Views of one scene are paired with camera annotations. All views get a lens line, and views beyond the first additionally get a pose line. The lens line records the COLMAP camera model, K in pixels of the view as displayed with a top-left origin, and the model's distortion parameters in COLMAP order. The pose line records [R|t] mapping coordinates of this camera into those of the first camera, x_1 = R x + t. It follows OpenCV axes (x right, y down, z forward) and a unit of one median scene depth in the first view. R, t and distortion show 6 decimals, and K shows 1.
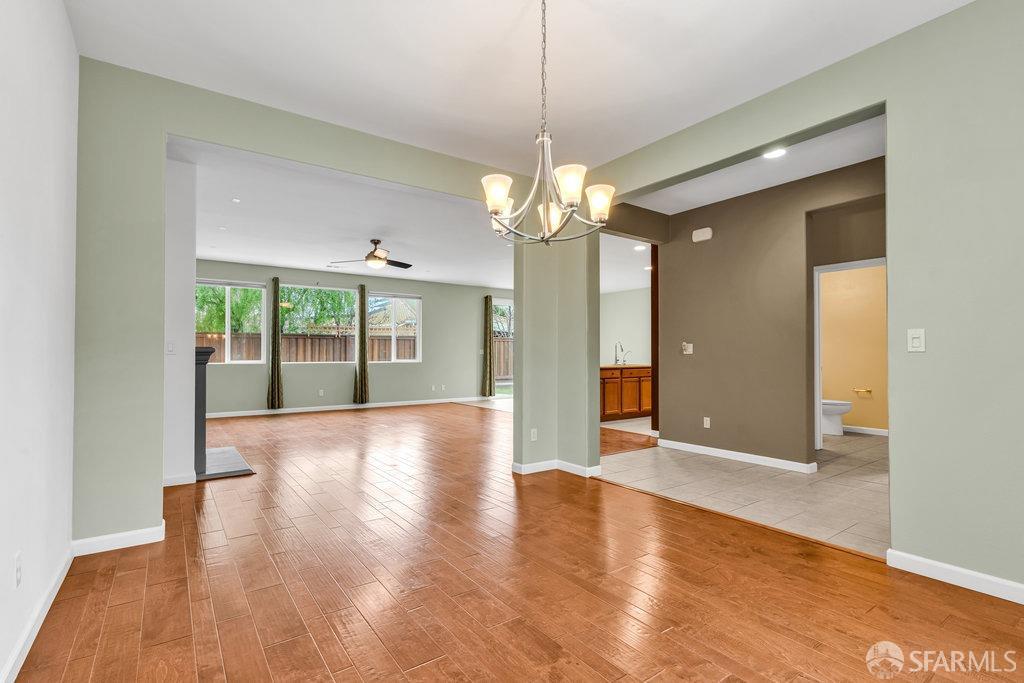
lens RADIAL K [[491.3, 0, 508.1], [0, 491.3, 346.6], [0, 0, 1]] dist [0.010013, -0.003561]
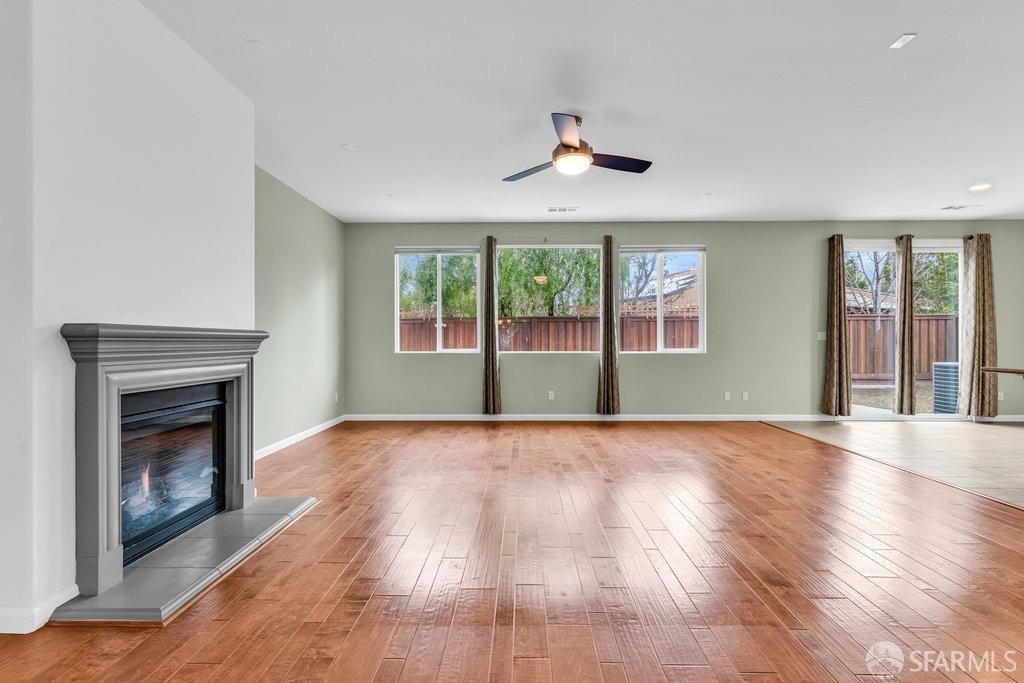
lens RADIAL K [[491.3, 0, 521.4], [0, 491.3, 340.5], [0, 0, 1]] dist [0.010013, -0.003561]
pose [[0.817779, -0.002264, -0.575528, -0.010676], [0.010095, 0.999895, 0.010410, 0.007038], [0.575444, -0.014323, 0.817716, 0.364018]]
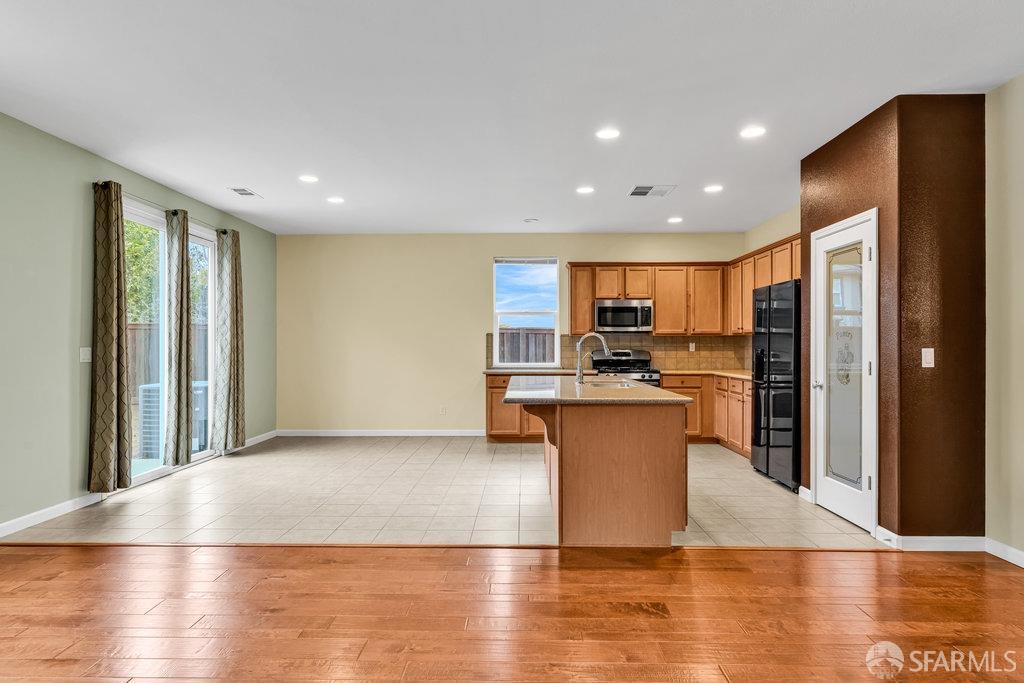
lens RADIAL K [[581.2, 0, 505.5], [0, 581.2, 344.2], [0, 0, 1]] dist [-0.005603, 0.002416]
pose [[0.591094, 0.000502, 0.806602, -0.213731], [-0.011644, 0.999901, 0.007910, -0.002475], [-0.806518, -0.014067, 0.591042, 0.605971]]
